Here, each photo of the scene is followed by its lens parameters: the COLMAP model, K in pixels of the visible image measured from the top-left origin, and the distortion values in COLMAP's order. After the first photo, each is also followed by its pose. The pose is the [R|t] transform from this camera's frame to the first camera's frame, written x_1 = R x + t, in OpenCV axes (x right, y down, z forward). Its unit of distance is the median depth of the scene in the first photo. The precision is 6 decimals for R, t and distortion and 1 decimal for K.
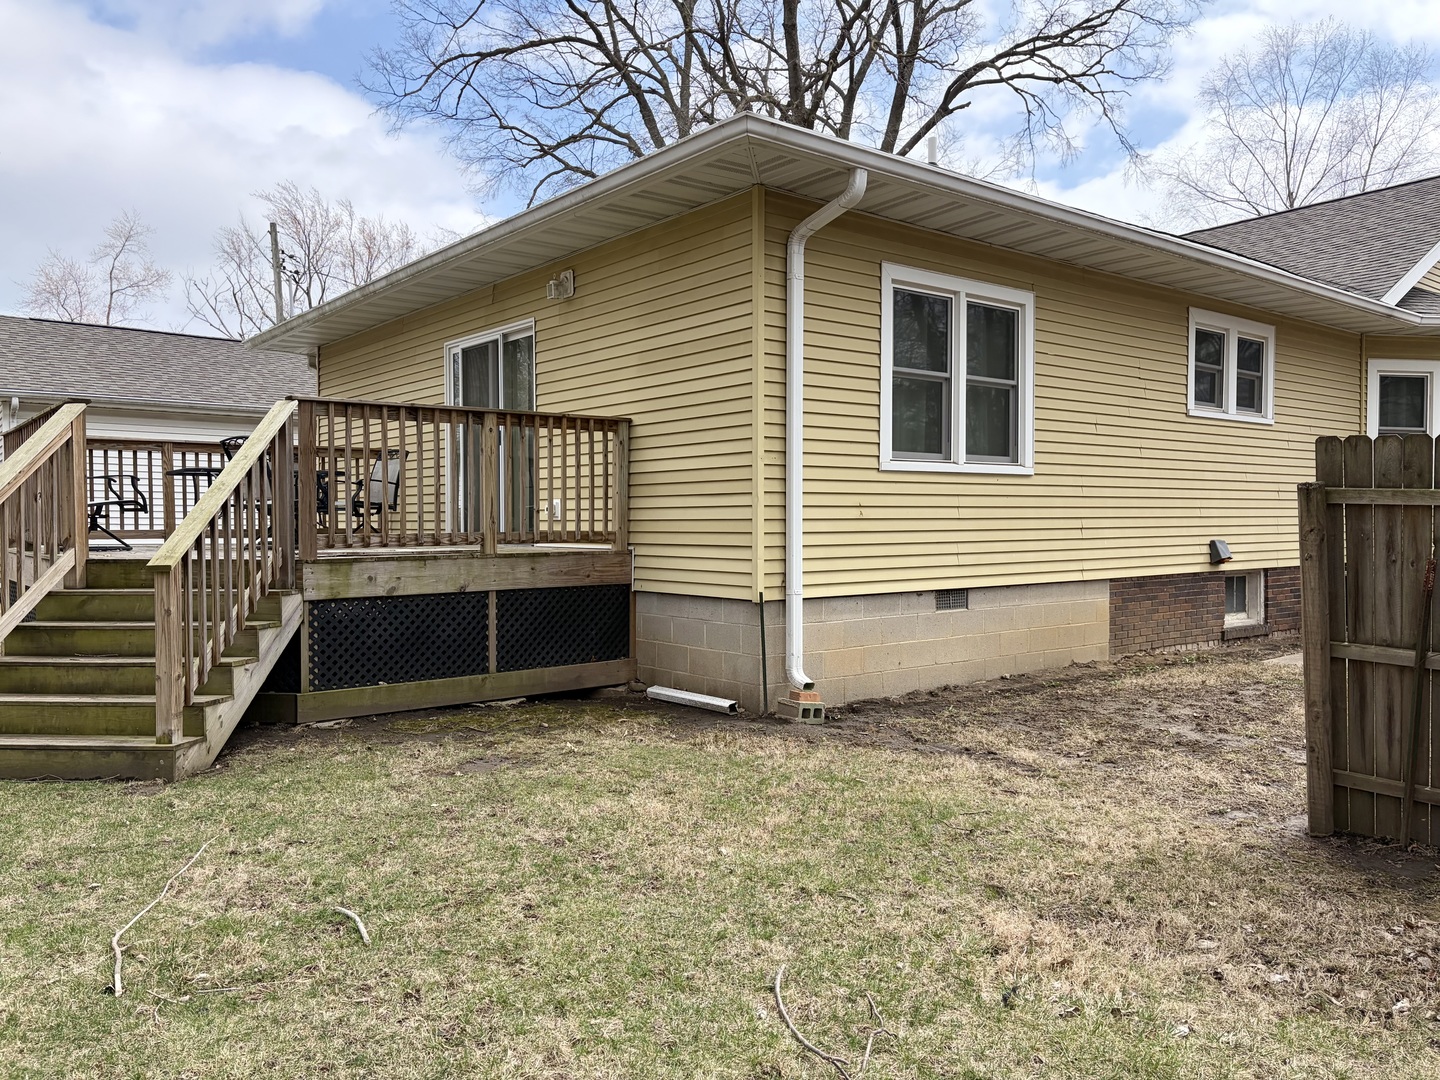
lens RADIAL K [[1086.8, 0, 723.5], [0, 1086.8, 538.6], [0, 0, 1]] dist [0.080934, -0.098752]
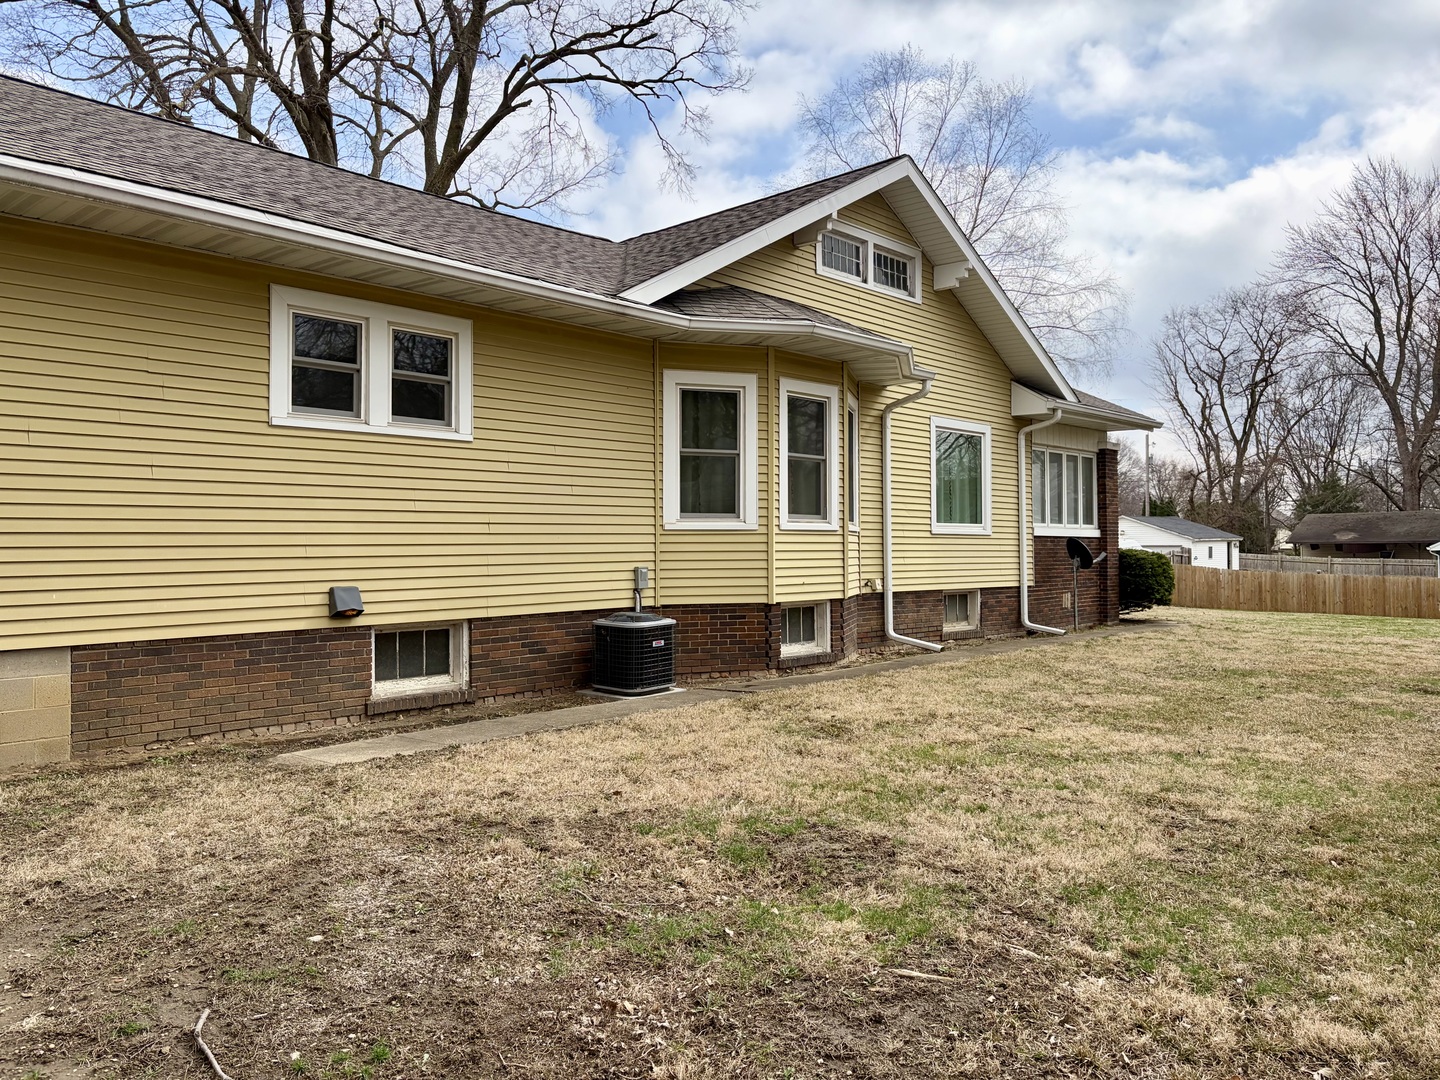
lens RADIAL K [[1086.8, 0, 723.5], [0, 1086.8, 538.6], [0, 0, 1]] dist [0.080934, -0.098752]
pose [[0.985127, -0.003676, 0.171788, 0.598938], [0.008383, 0.999609, -0.026682, -0.010032], [-0.171623, 0.027726, 0.984773, 0.199775]]
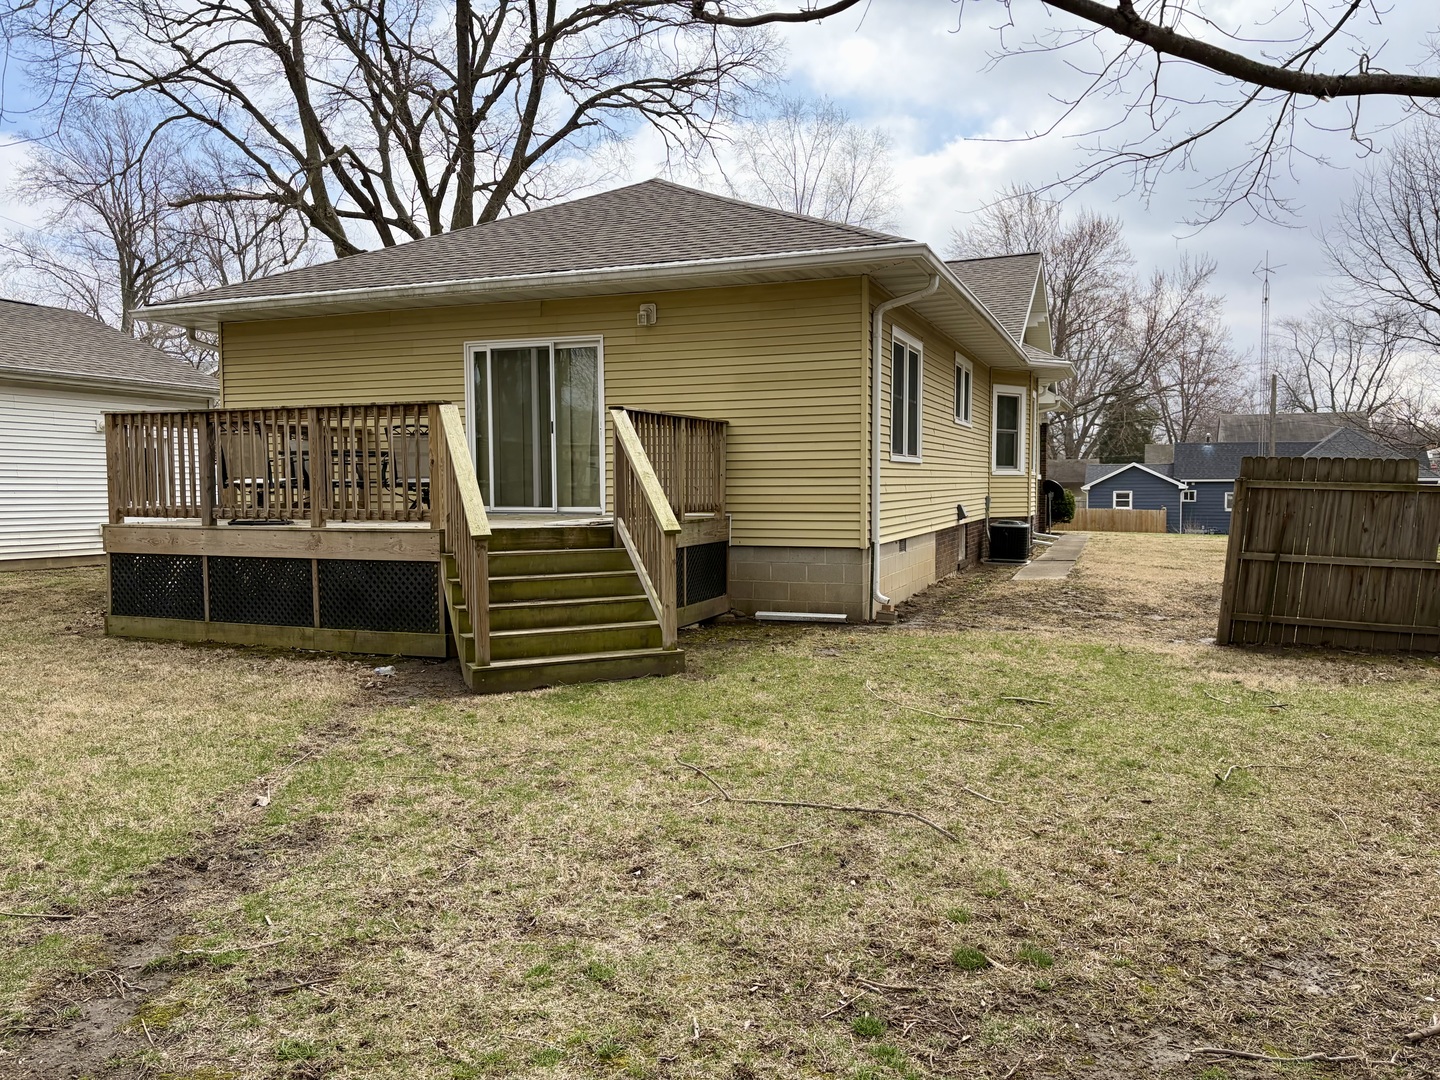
lens RADIAL K [[1086.8, 0, 723.5], [0, 1086.8, 538.6], [0, 0, 1]] dist [0.080934, -0.098752]
pose [[0.865383, -0.026708, 0.500398, -0.615685], [0.010429, 0.999322, 0.035302, -0.007879], [-0.501002, -0.025331, 0.865075, -0.154334]]
